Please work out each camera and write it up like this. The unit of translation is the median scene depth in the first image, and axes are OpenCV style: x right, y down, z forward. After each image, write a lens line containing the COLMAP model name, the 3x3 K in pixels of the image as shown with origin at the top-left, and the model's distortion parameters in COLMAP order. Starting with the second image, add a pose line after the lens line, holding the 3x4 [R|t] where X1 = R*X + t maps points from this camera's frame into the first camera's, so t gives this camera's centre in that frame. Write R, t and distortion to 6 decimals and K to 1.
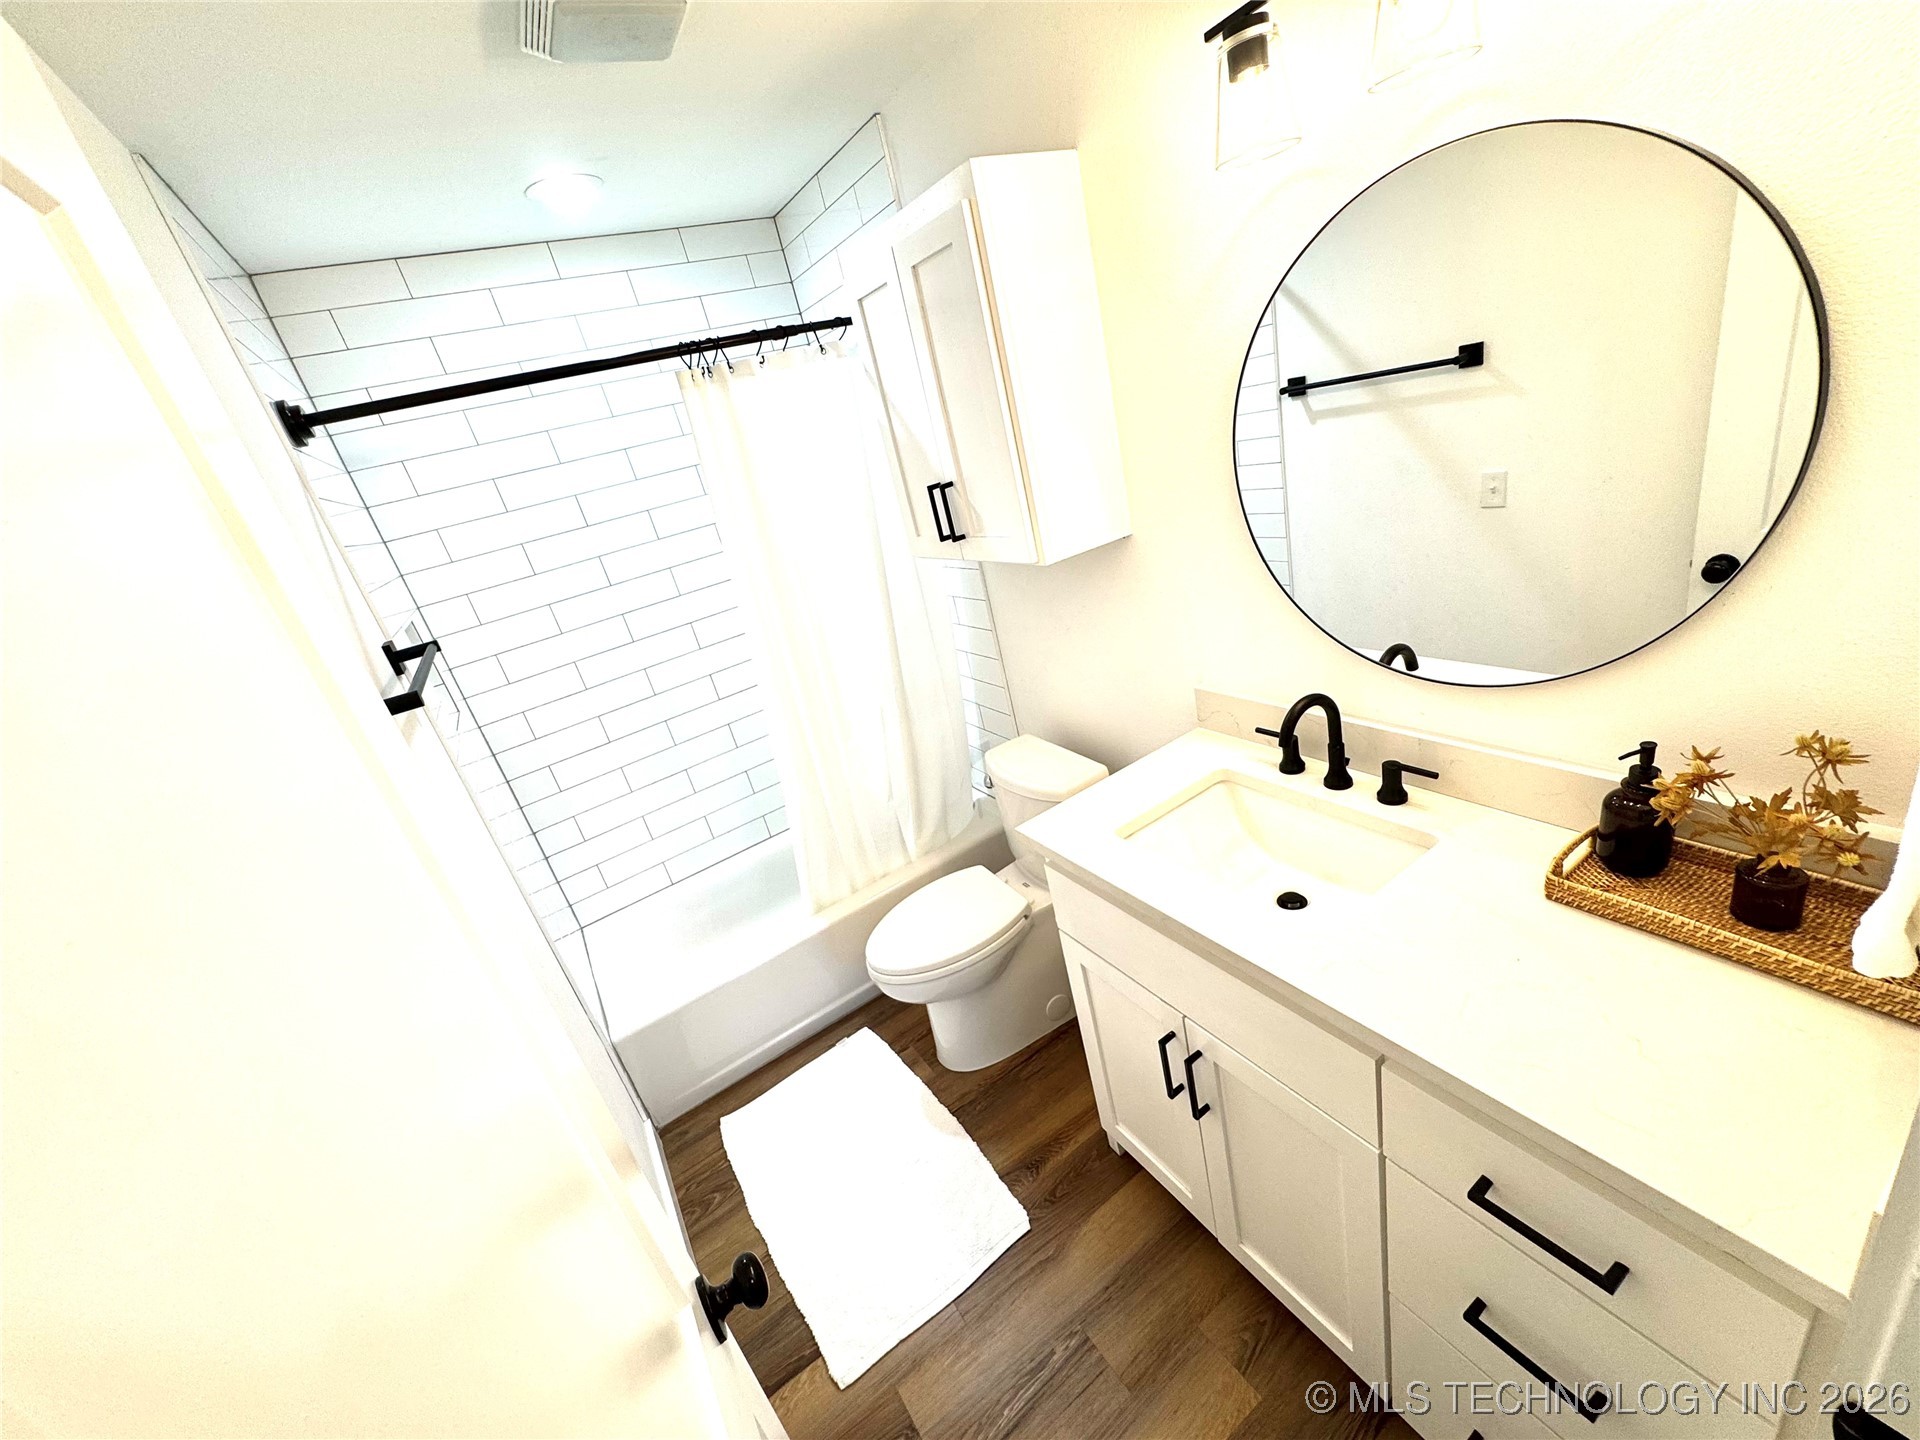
lens RADIAL K [[766.4, 0, 959.0], [0, 766.4, 719.9], [0, 0, 1]] dist [-0.003631, 0.000734]
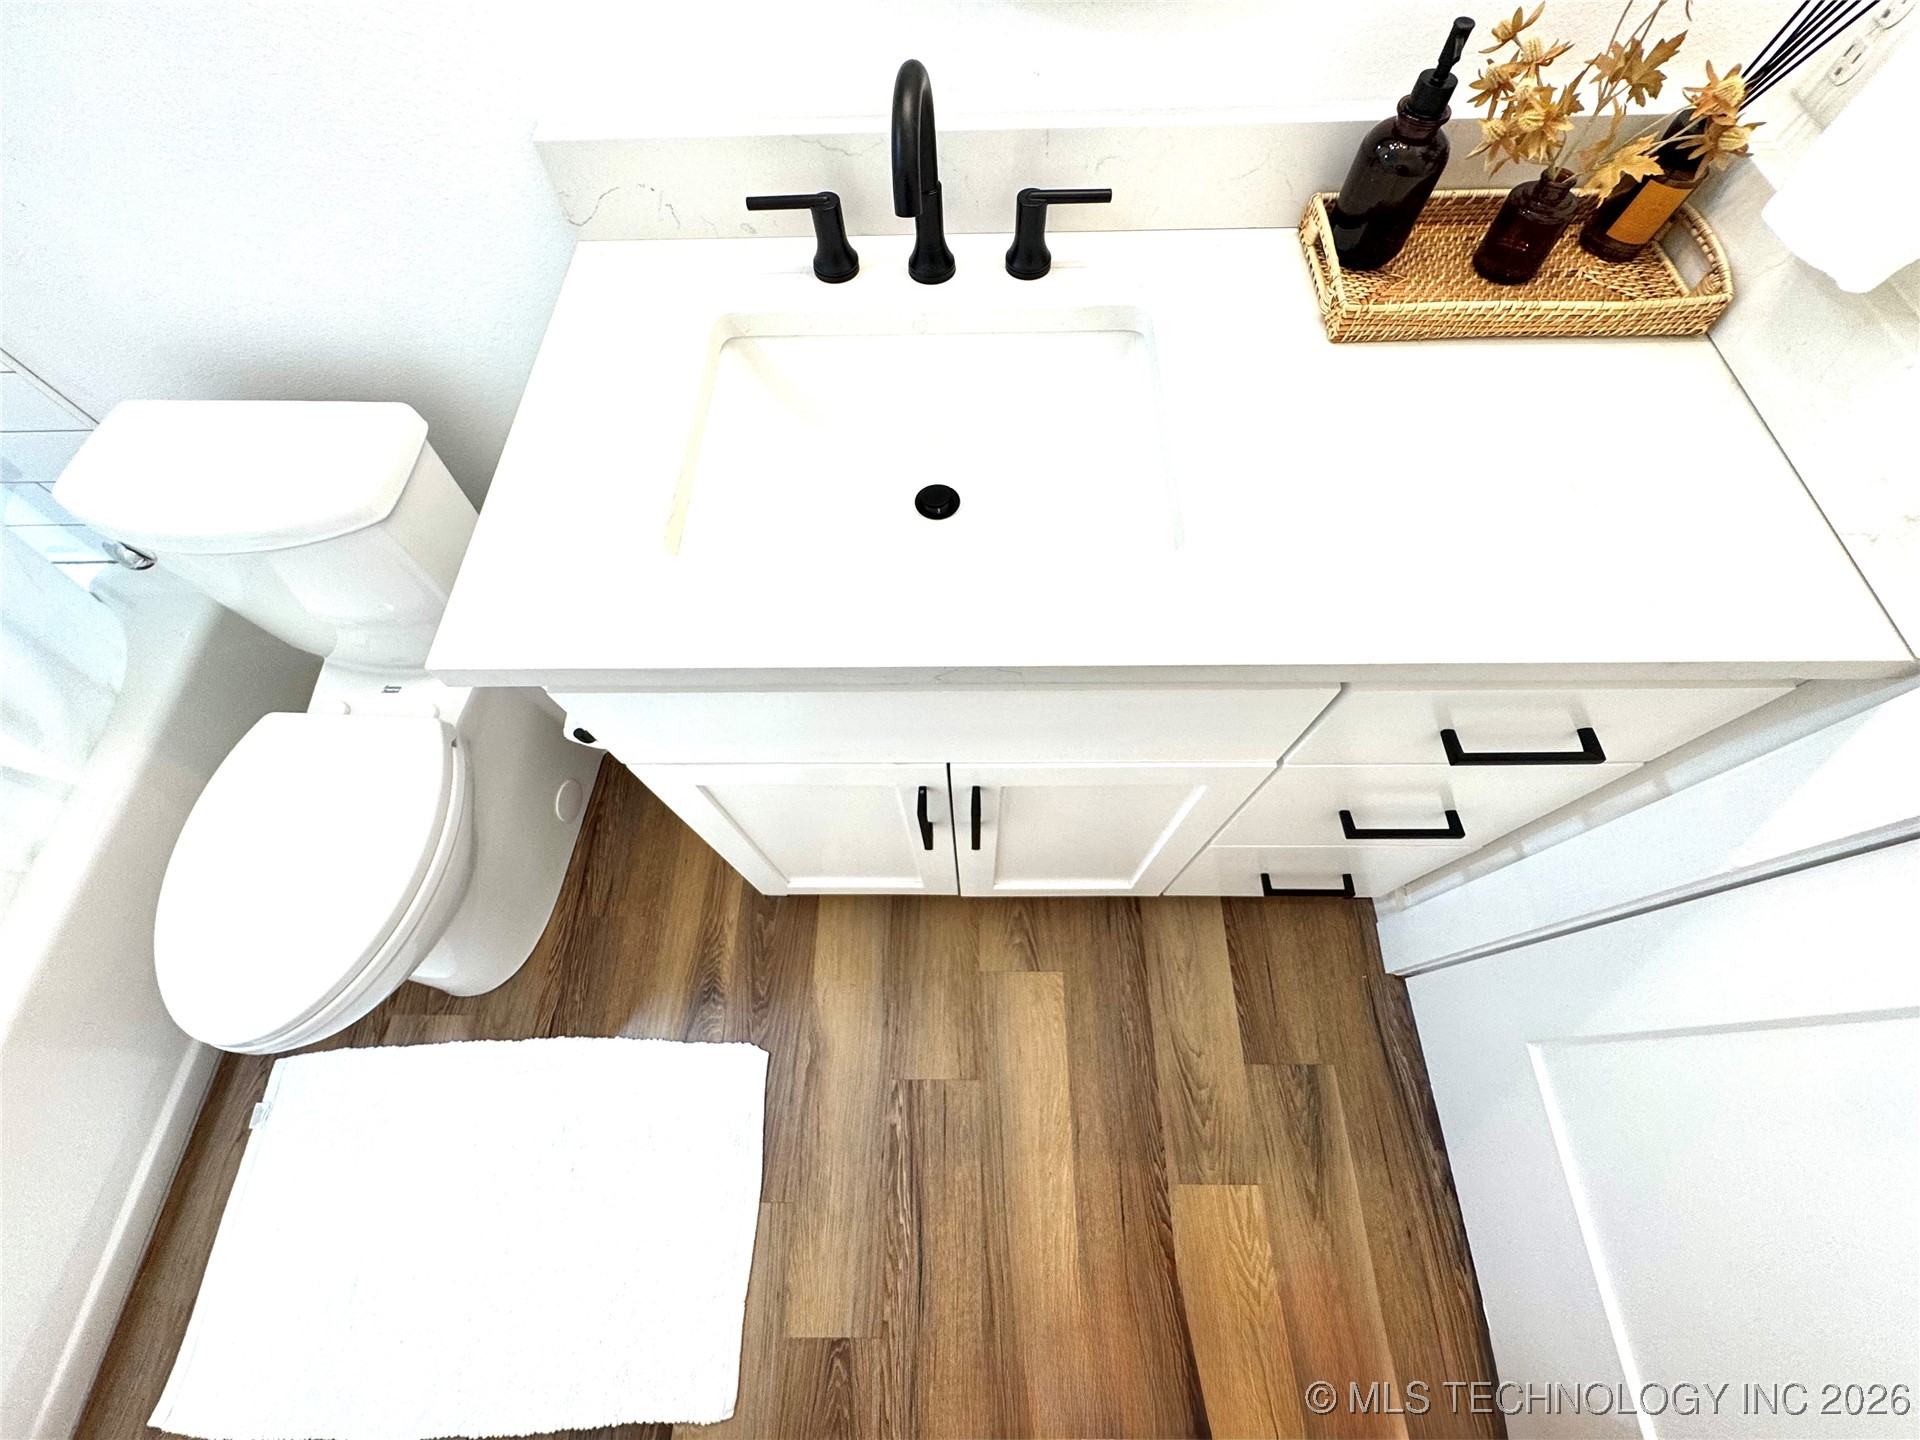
lens RADIAL K [[766.4, 0, 966.9], [0, 766.4, 718.3], [0, 0, 1]] dist [-0.003631, 0.000734]
pose [[0.526813, -0.644269, 0.554424, -0.011936], [0.225800, 0.734919, 0.639459, -0.026220], [-0.819441, -0.211686, 0.532641, 0.578858]]
